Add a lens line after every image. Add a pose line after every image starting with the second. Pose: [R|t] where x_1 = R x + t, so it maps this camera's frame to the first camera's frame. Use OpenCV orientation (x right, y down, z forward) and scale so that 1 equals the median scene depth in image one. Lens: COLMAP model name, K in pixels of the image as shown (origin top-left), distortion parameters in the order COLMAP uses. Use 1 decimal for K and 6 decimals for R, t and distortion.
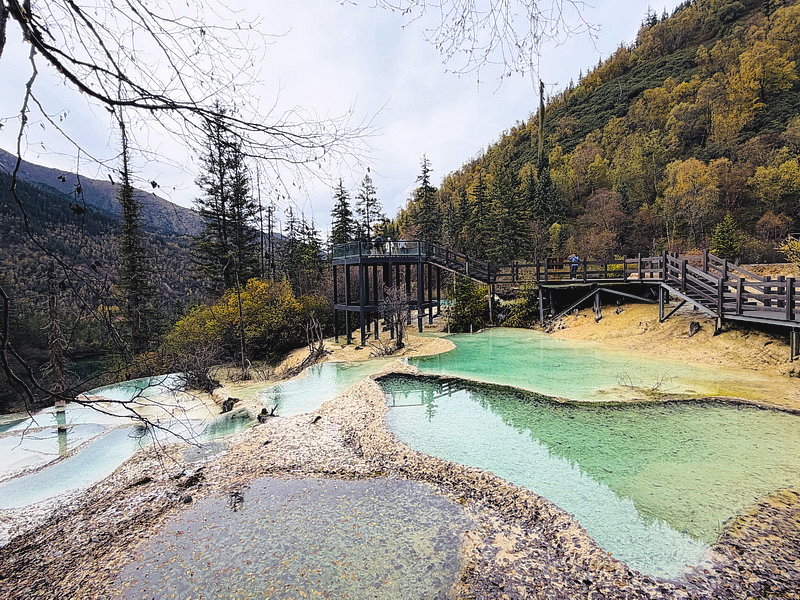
lens RADIAL K [[404.6, 0, 398.6], [0, 404.6, 298.6], [0, 0, 1]] dist [-0.000994, -0.000728]
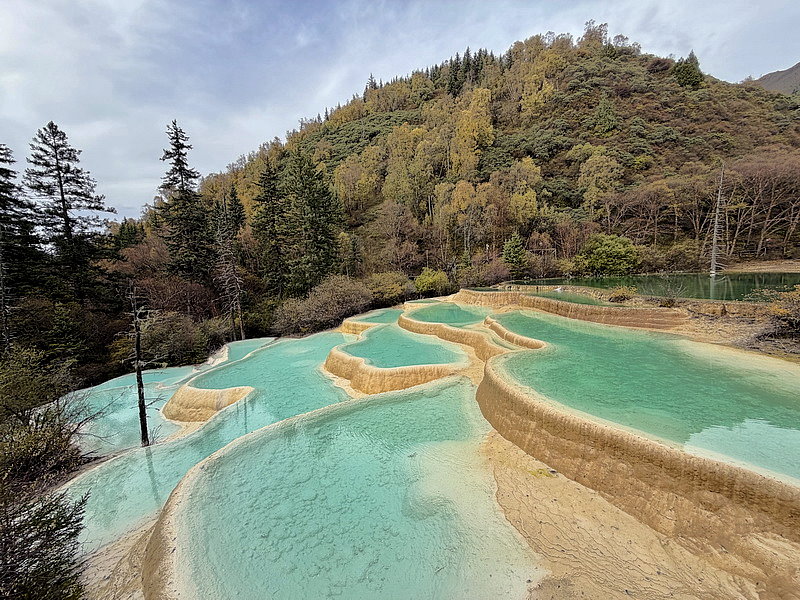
lens RADIAL K [[318.8, 0, 398.1], [0, 318.8, 299.6], [0, 0, 1]] dist [-0.000579, -0.000276]
pose [[0.794392, -0.067472, 0.603646, 0.018339], [0.056756, 0.997709, 0.036828, -0.048995], [-0.604748, 0.005005, 0.796401, 0.339989]]
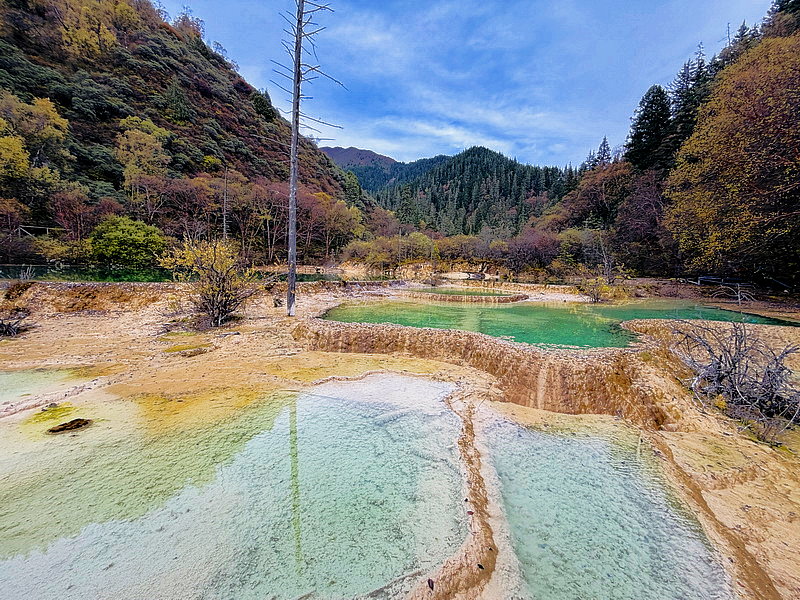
lens RADIAL K [[318.4, 0, 398.2], [0, 318.4, 299.5], [0, 0, 1]] dist [-0.000587, 0.000000]
pose [[-0.111887, -0.074596, 0.990917, 0.141891], [0.023665, 0.996696, 0.077703, -0.026732], [-0.993439, 0.032144, -0.109752, 0.205123]]
